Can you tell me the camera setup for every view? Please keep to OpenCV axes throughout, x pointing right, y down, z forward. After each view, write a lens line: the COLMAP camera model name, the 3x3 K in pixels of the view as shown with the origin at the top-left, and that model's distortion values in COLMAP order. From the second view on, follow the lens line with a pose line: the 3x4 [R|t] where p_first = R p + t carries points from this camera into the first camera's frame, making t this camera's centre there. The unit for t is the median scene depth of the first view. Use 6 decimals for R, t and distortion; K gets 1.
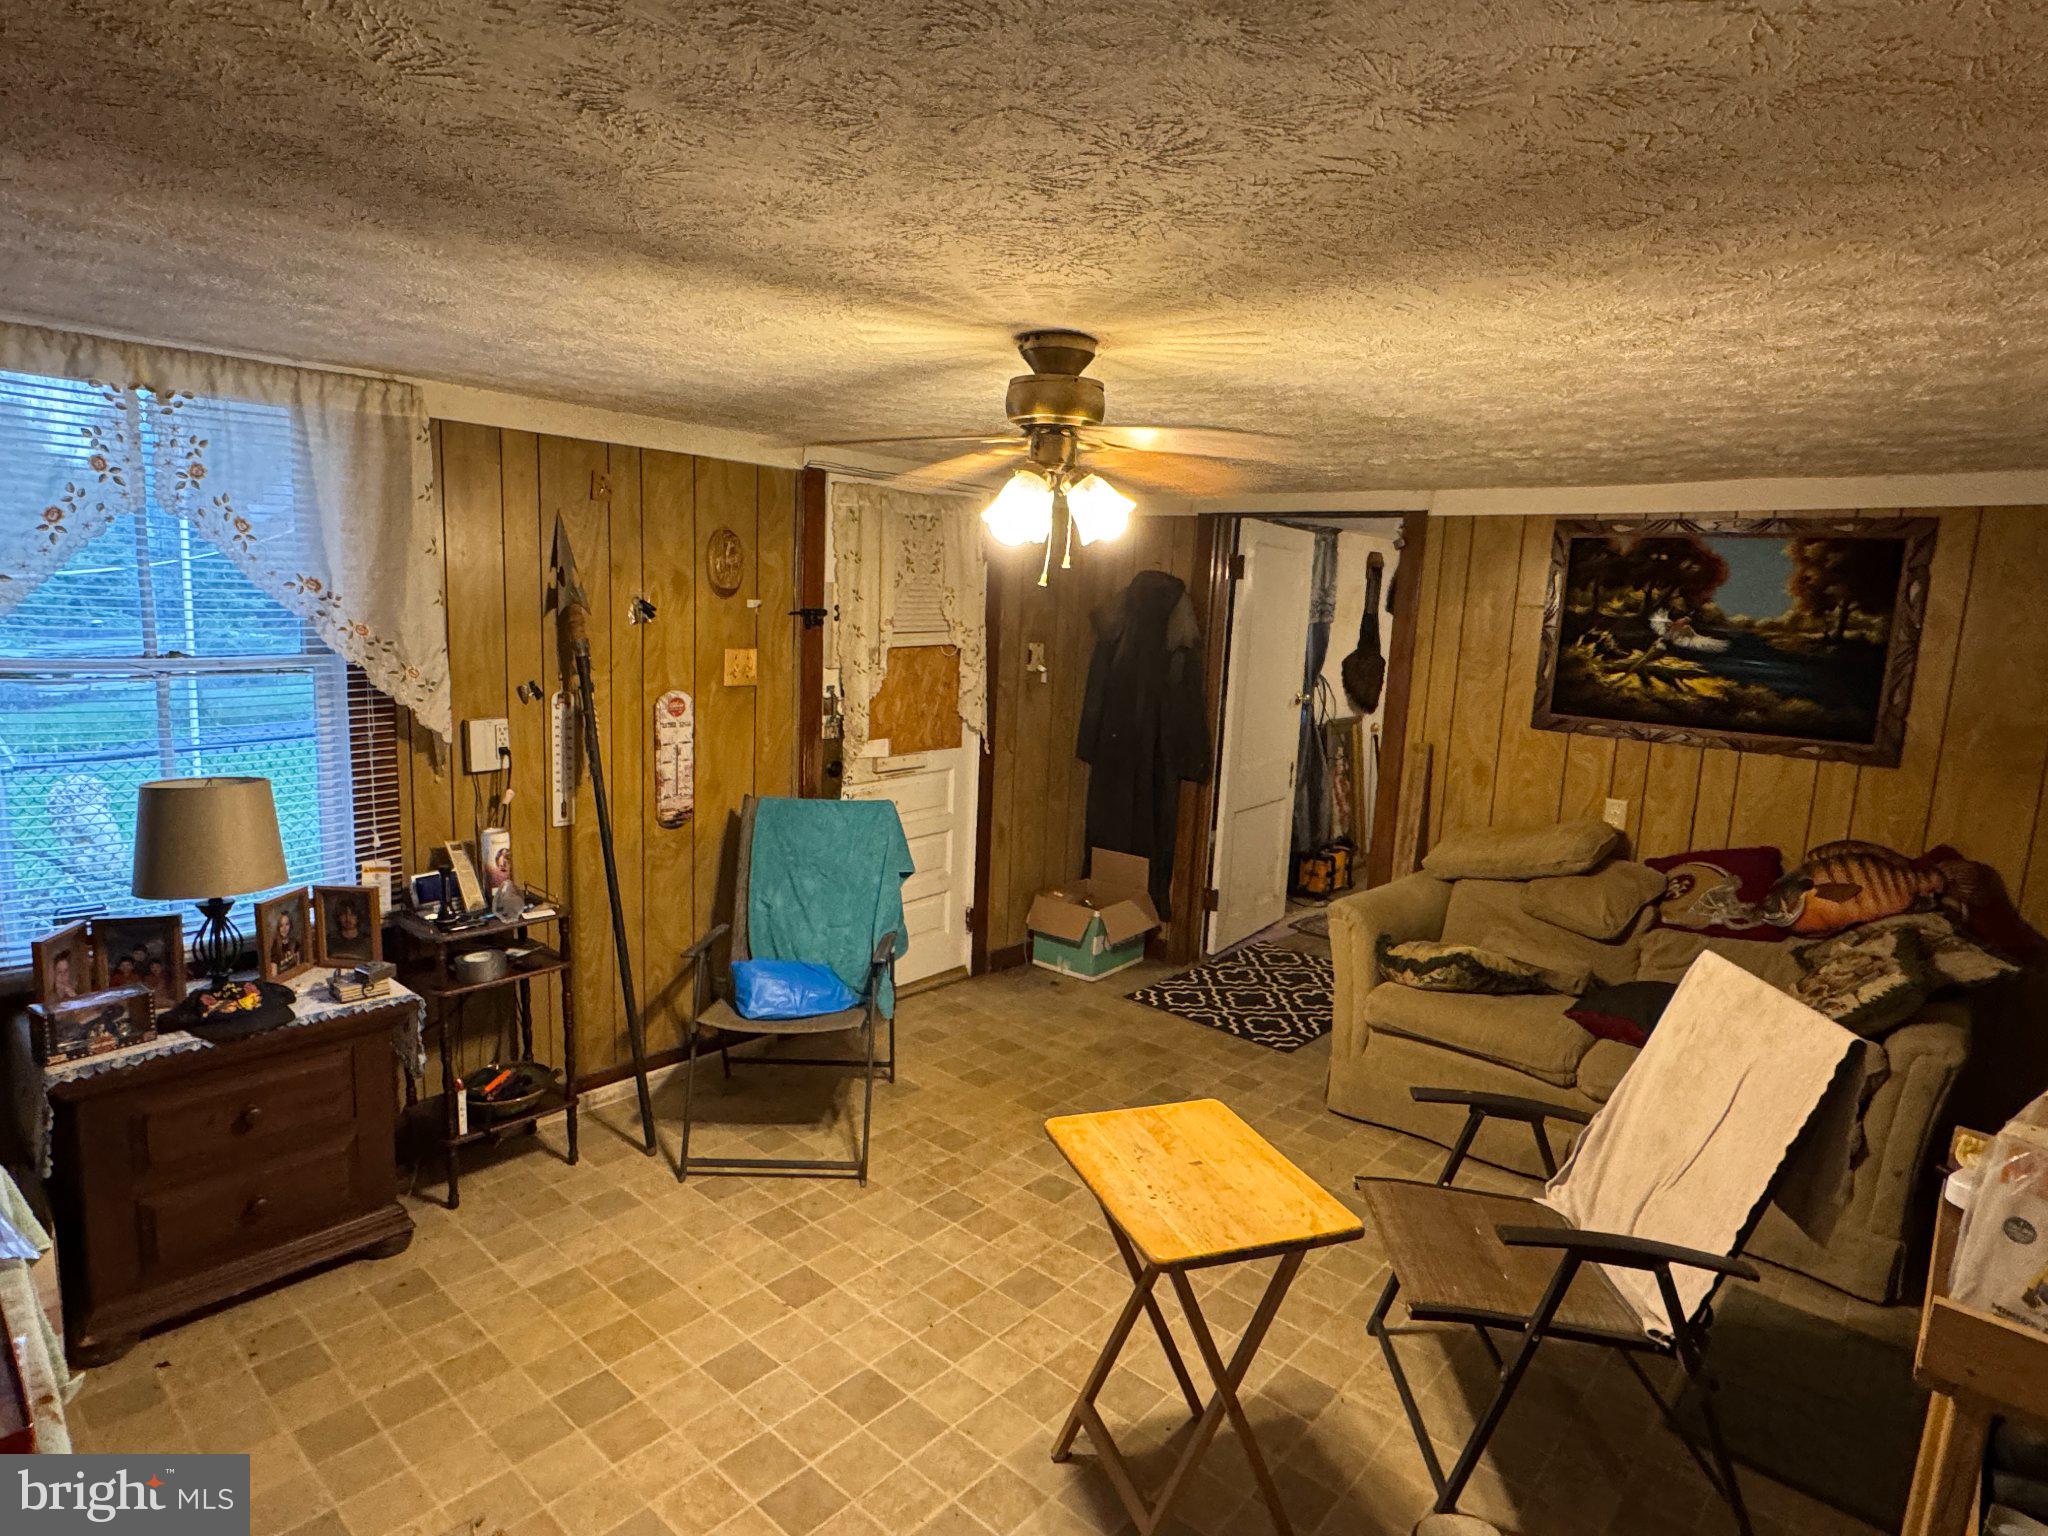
lens RADIAL K [[1130.2, 0, 1009.4], [0, 1130.2, 771.8], [0, 0, 1]] dist [0.001669, -0.000608]
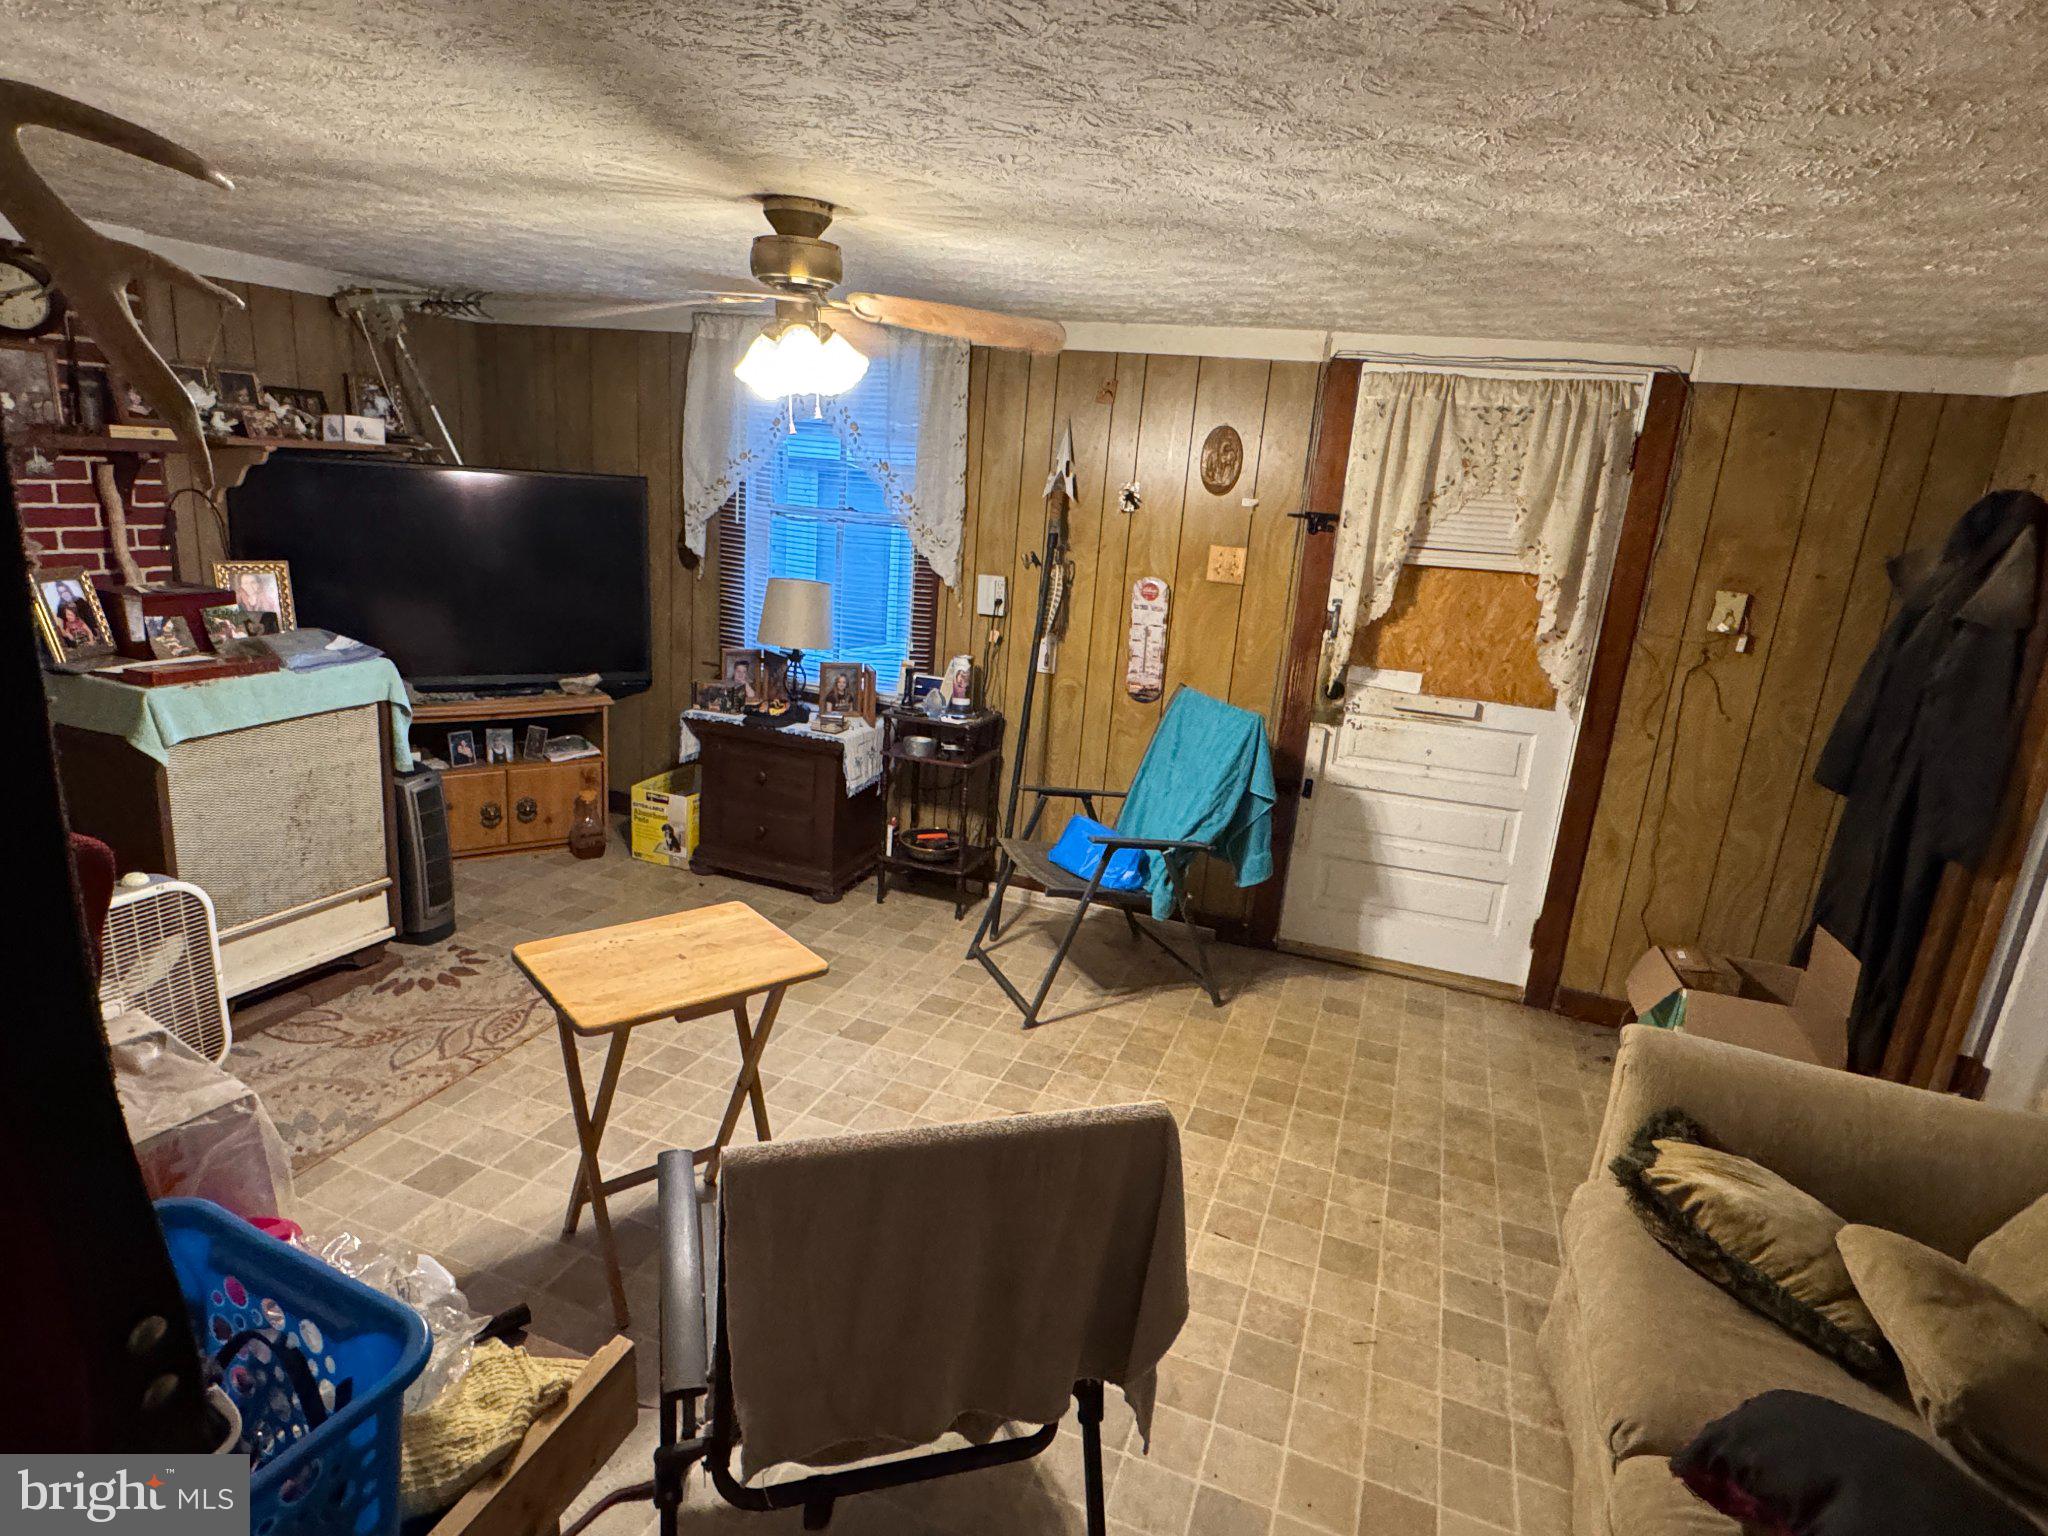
lens RADIAL K [[1130.2, 0, 1008.9], [0, 1130.2, 768.0], [0, 0, 1]] dist [0.001669, -0.000608]
pose [[0.355772, 0.234892, -0.904573, 0.678136], [-0.203611, 0.964131, 0.170277, -0.050180], [0.912123, 0.123601, 0.390838, 0.453559]]
